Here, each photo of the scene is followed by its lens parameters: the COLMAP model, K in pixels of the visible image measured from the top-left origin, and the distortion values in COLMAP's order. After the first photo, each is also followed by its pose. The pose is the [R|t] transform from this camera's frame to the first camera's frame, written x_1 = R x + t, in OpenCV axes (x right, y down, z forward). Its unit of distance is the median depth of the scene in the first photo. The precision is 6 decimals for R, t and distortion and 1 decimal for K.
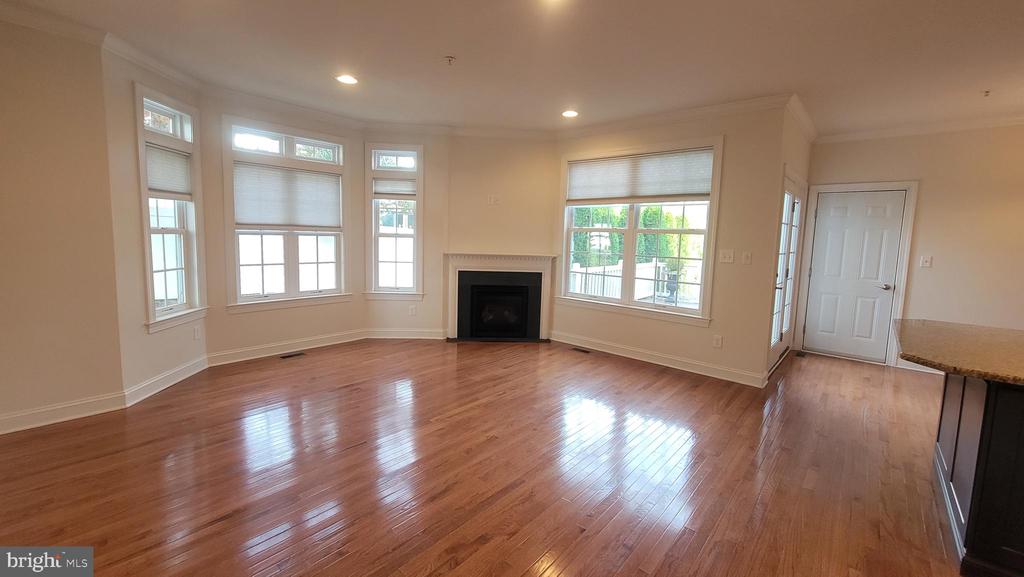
lens RADIAL K [[419.9, 0, 511.8], [0, 419.9, 282.1], [0, 0, 1]] dist [-0.000269, -0.000015]
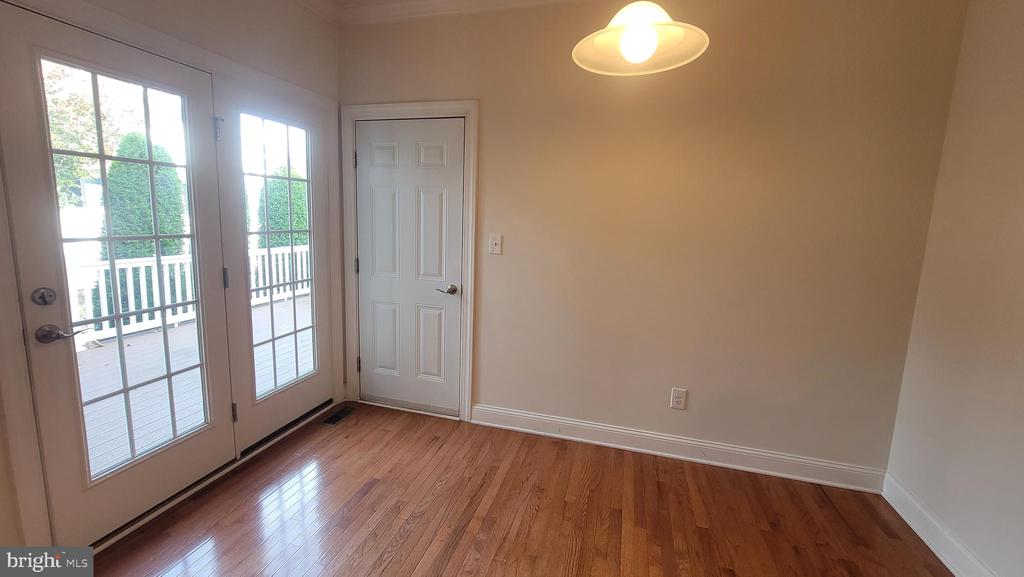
lens RADIAL K [[419.9, 0, 510.6], [0, 419.9, 282.8], [0, 0, 1]] dist [-0.000269, -0.000015]
pose [[0.907802, -0.071180, 0.413315, 0.721691], [0.044550, 0.996283, 0.073727, -0.035445], [-0.417026, -0.048516, 0.907599, 0.438163]]
